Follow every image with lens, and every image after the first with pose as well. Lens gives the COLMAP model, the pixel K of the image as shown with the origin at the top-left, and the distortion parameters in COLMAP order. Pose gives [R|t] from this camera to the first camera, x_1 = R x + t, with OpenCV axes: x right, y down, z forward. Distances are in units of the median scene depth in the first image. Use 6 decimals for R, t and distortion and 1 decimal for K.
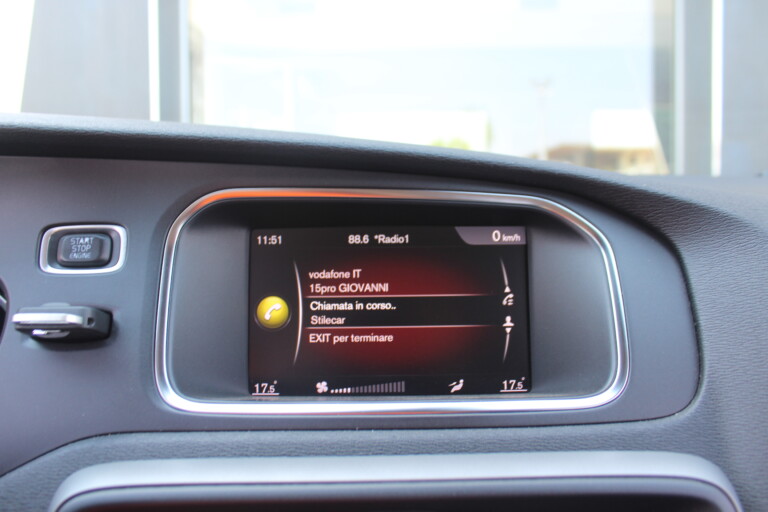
lens RADIAL K [[666.3, 0, 384.0], [0, 666.3, 256.0], [0, 0, 1]] dist [-0.095529, 0.019565]
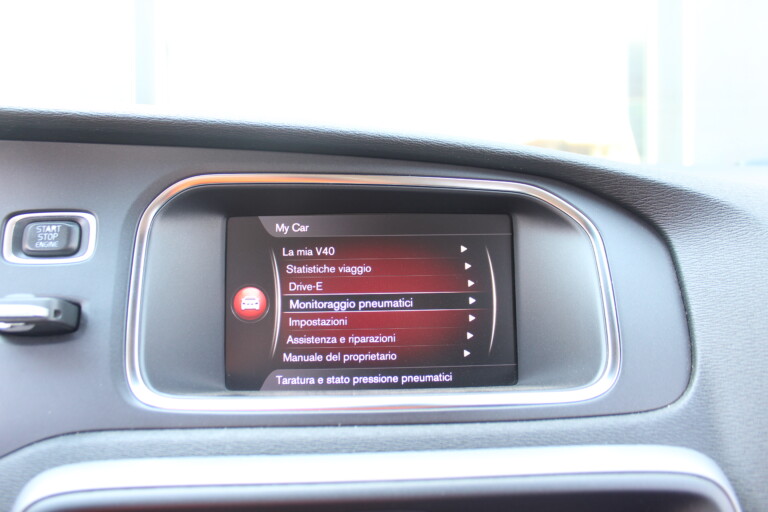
lens RADIAL K [[661.5, 0, 384.7], [0, 661.5, 246.0], [0, 0, 1]] dist [-0.093691, 0.011787]
pose [[0.999363, -0.001828, 0.035641, -0.008100], [0.001863, 0.999998, -0.000960, 0.003885], [-0.035639, 0.001026, 0.999364, 0.047779]]
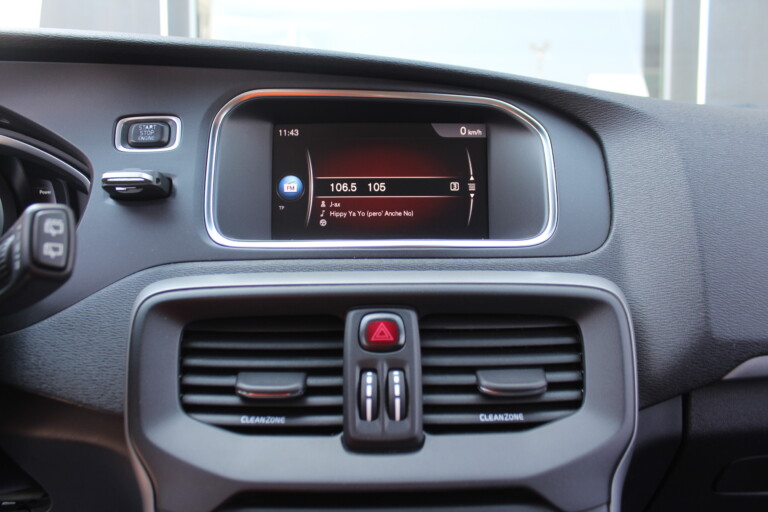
lens RADIAL K [[661.5, 0, 384.7], [0, 661.5, 246.0], [0, 0, 1]] dist [-0.093691, 0.011787]
pose [[0.999974, 0.007183, -0.000059, 0.020455], [-0.007176, 0.999320, 0.036163, 0.173305], [0.000319, -0.036162, 0.999346, -0.339620]]
